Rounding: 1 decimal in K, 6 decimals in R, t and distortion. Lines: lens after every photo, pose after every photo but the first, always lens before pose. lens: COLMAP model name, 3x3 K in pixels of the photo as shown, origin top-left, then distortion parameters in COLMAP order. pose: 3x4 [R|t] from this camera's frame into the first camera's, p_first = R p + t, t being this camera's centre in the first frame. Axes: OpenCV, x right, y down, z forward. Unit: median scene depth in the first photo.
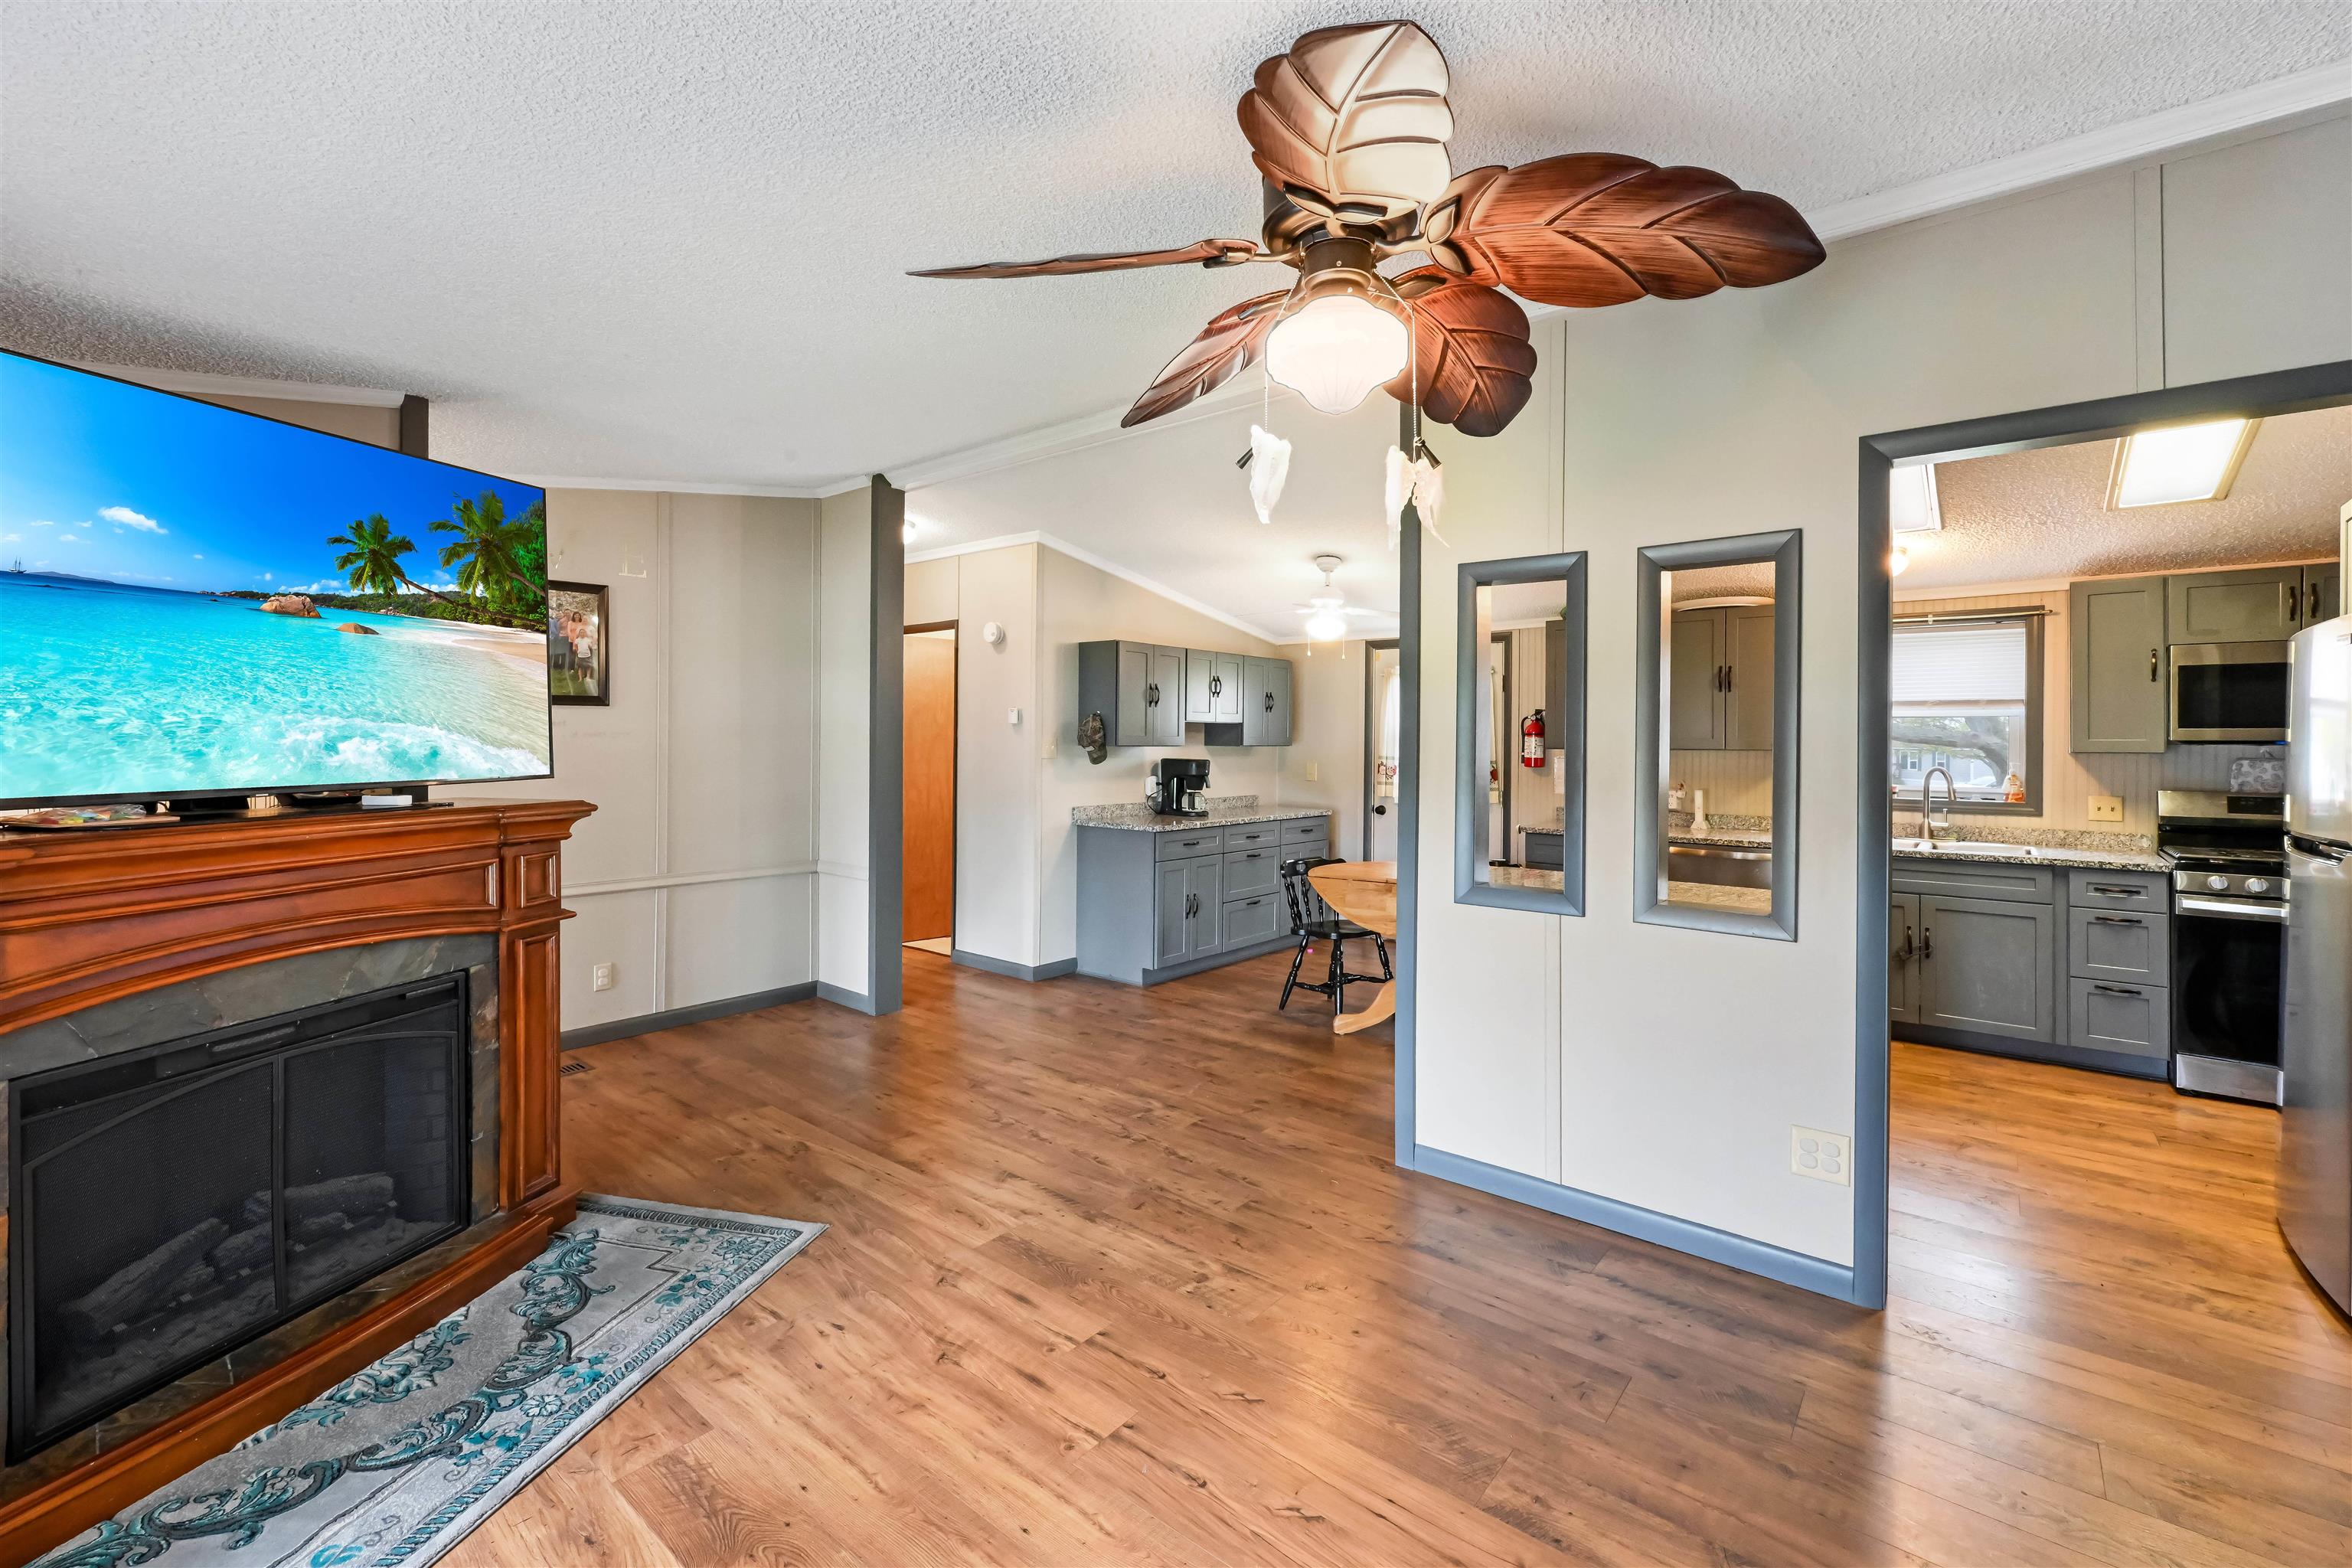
lens RADIAL K [[991.3, 0, 1175.1], [0, 991.3, 748.0], [0, 0, 1]] dist [0.001579, 0.000239]
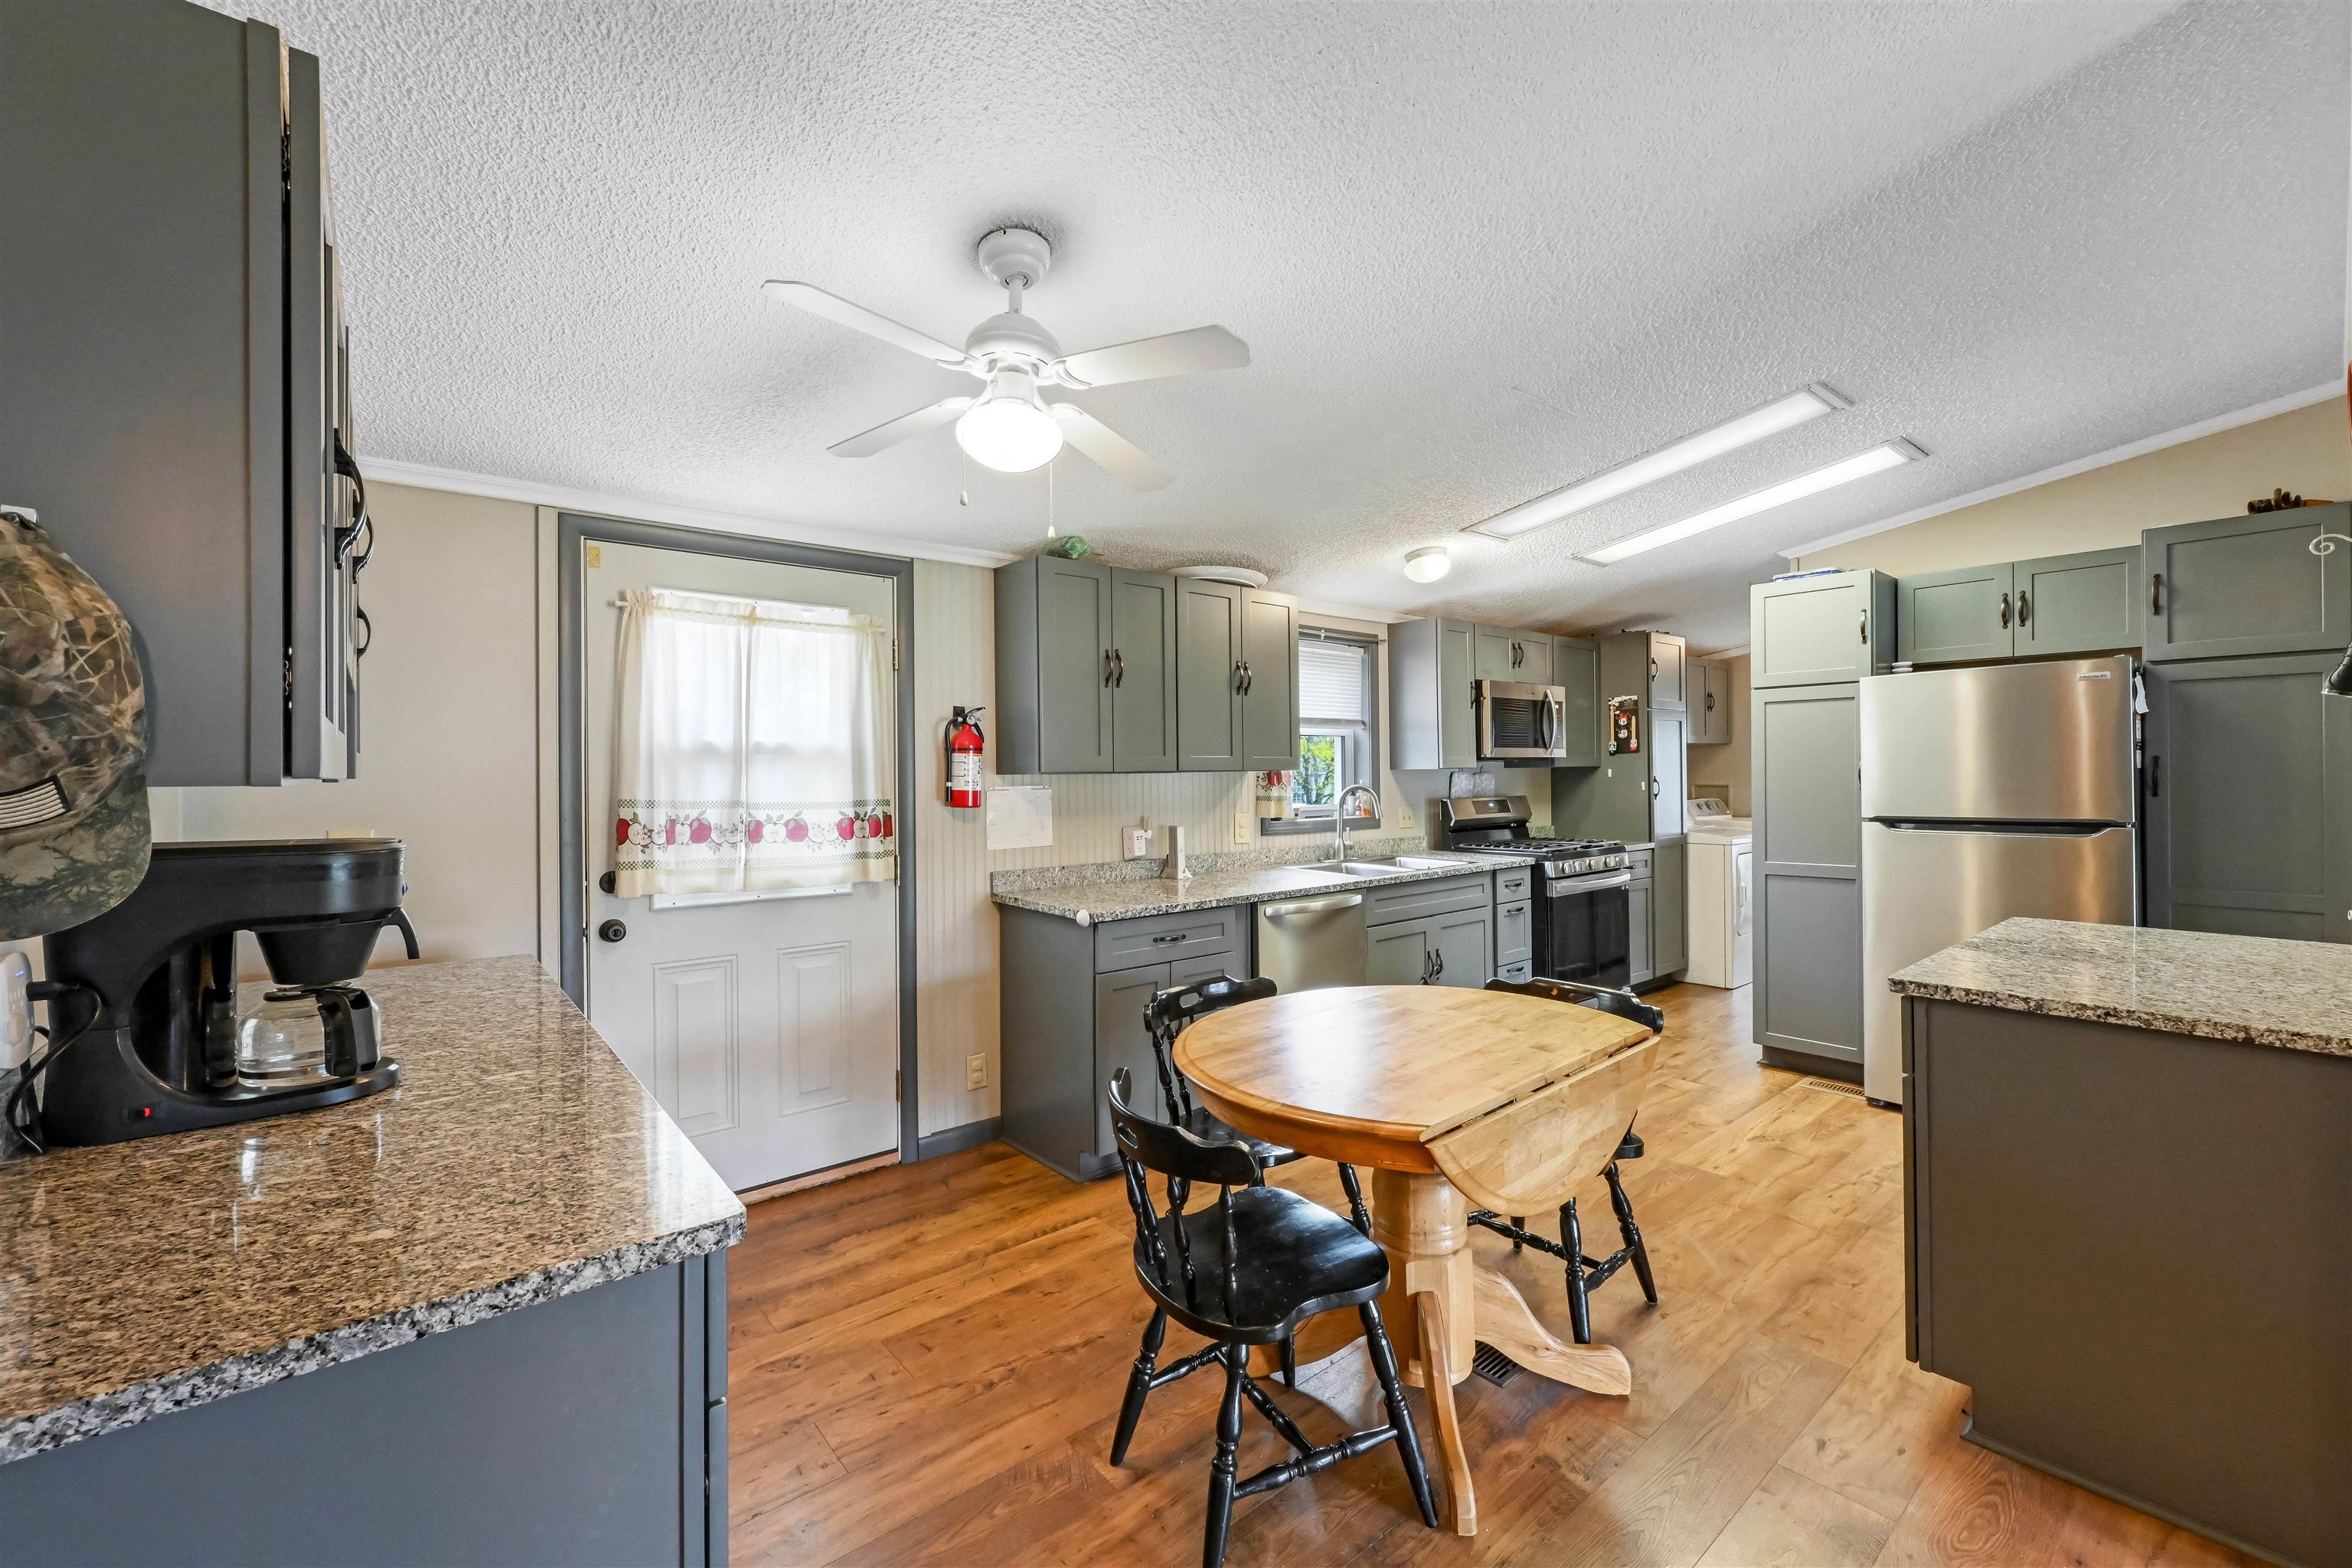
lens RADIAL K [[967.7, 0, 1184.7], [0, 967.7, 763.9], [0, 0, 1]] dist [0.000980, 0.000187]
pose [[0.185309, -0.001096, 0.982680, -0.248950], [0.016859, 0.999856, -0.002064, -0.003288], [-0.982536, 0.016949, 0.185301, 1.185724]]
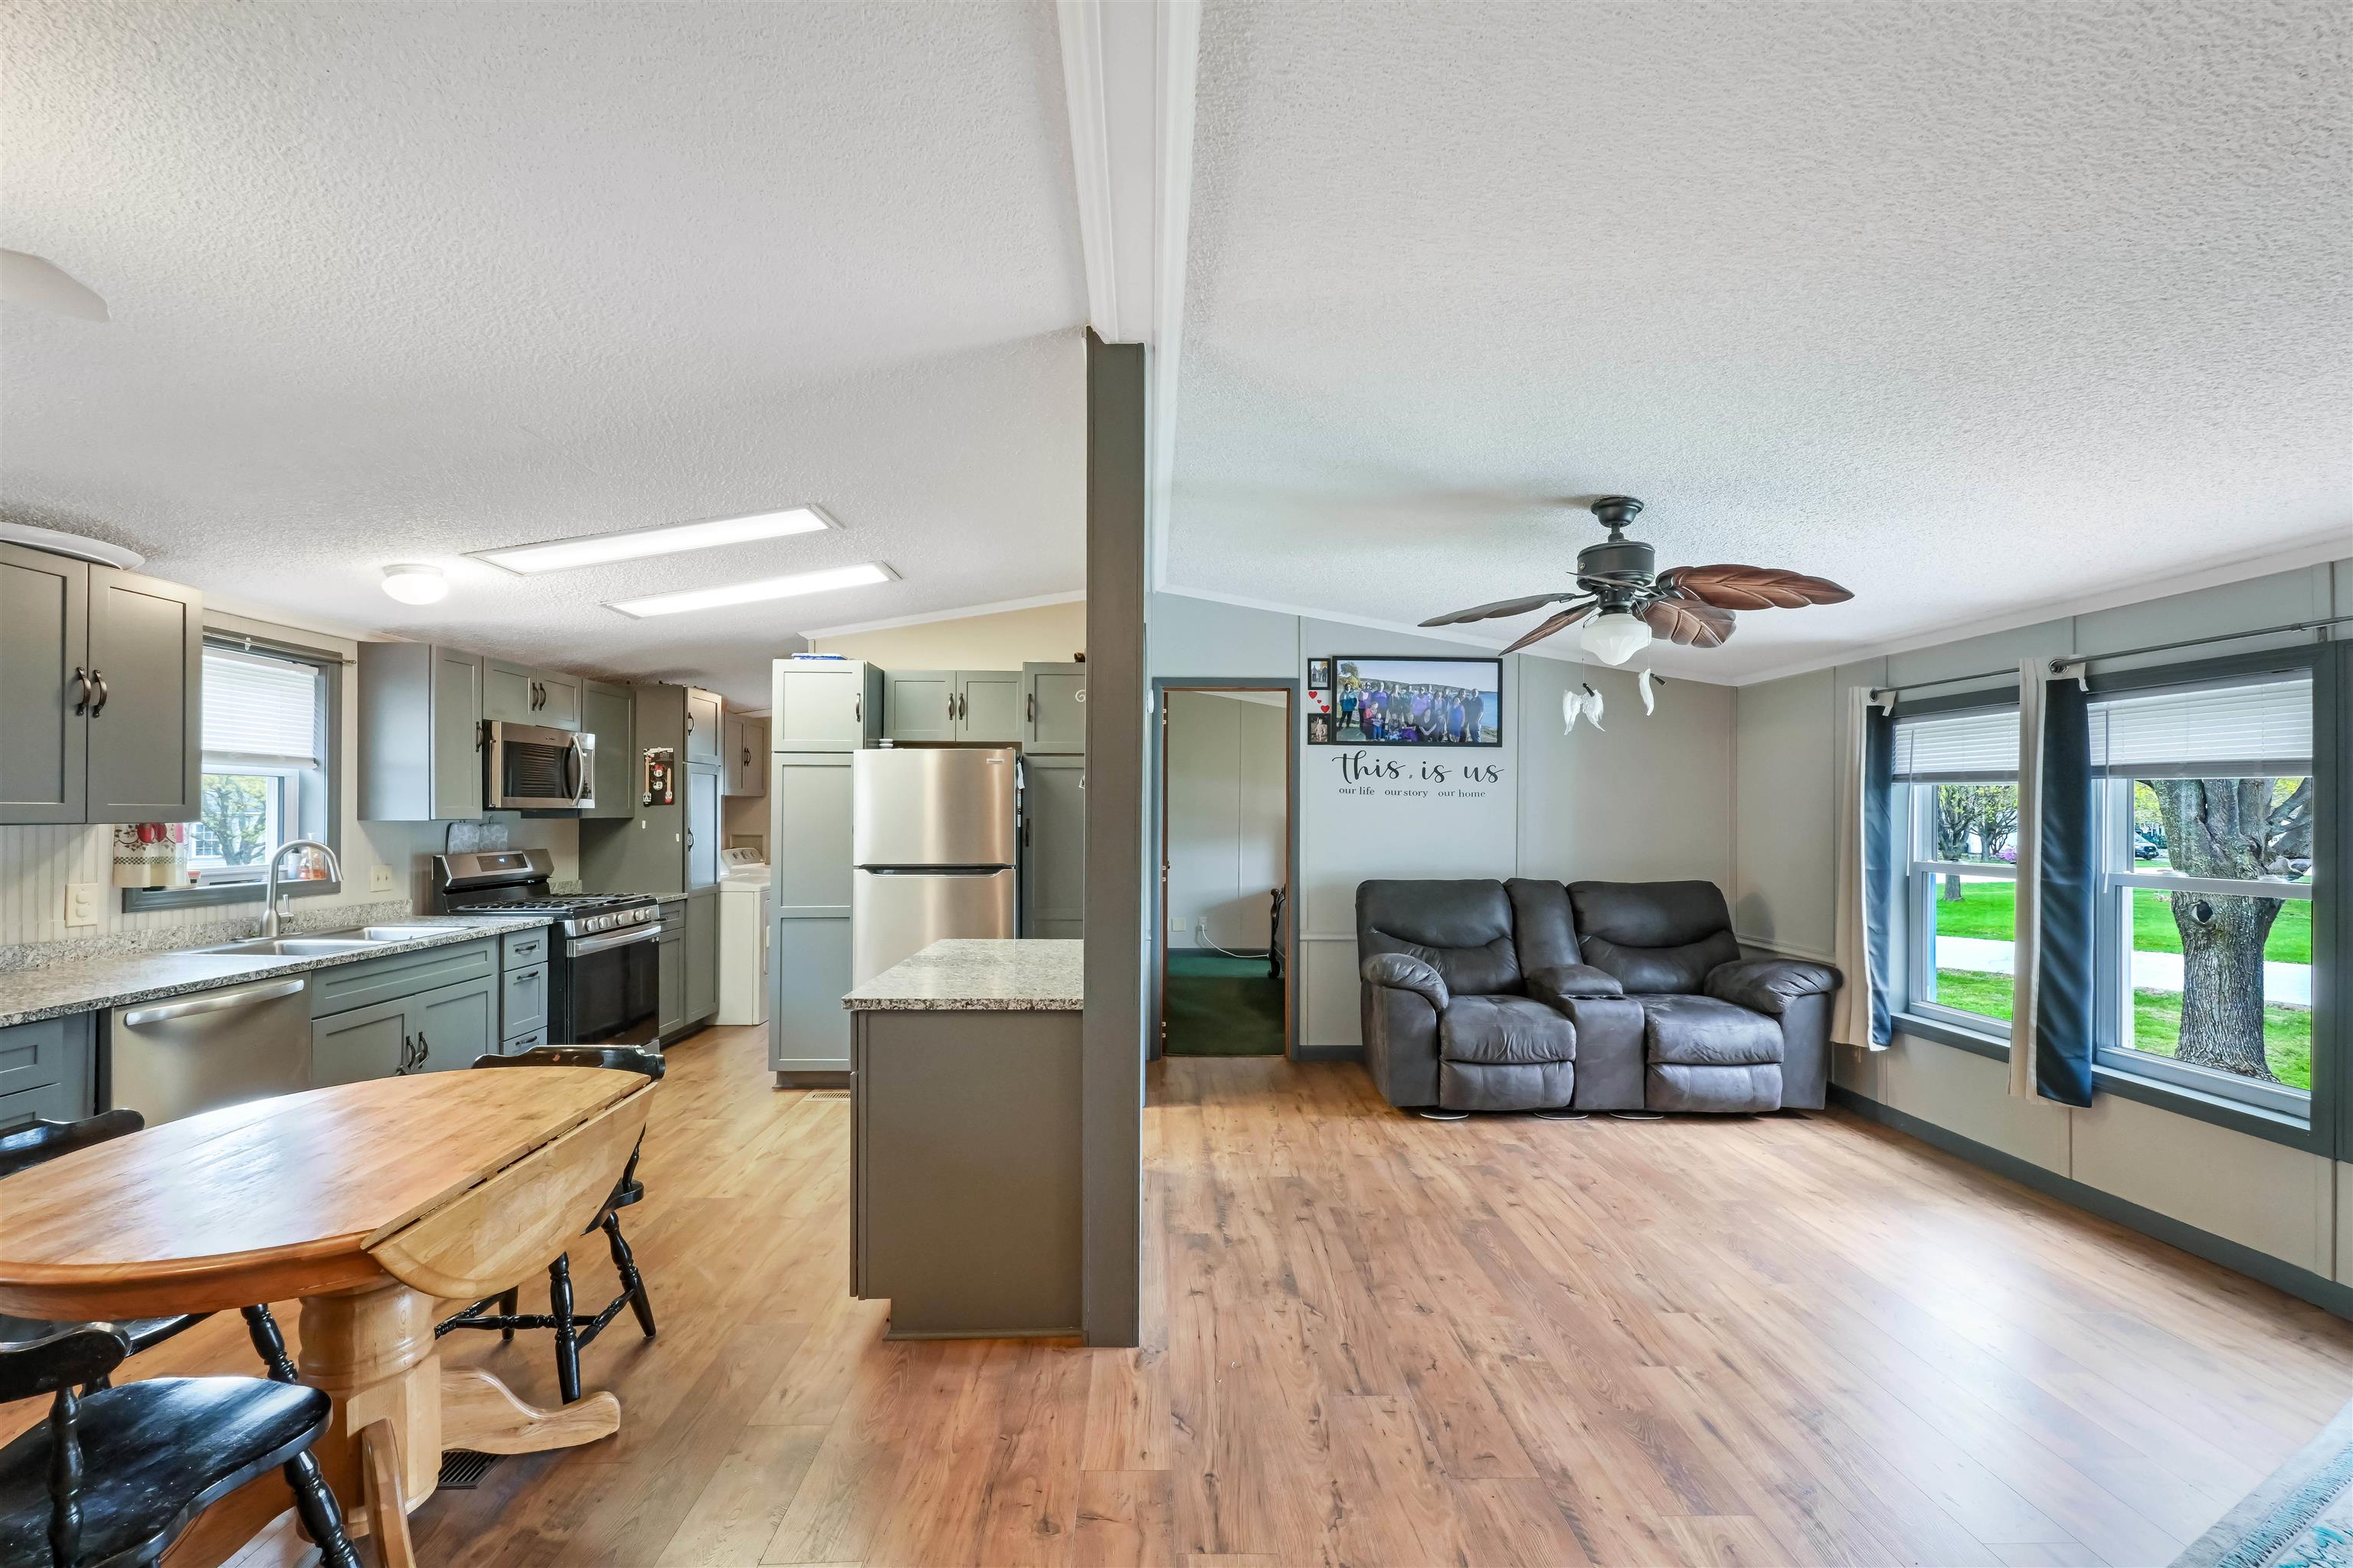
lens RADIAL K [[974.5, 0, 1172.4], [0, 974.5, 808.1], [0, 0, 1]] dist [0.000922, 0.000010]
pose [[-0.652404, -0.005018, 0.757855, -0.306772], [-0.005154, 0.999984, 0.002184, -0.013457], [-0.757854, -0.002481, -0.652420, 1.176494]]
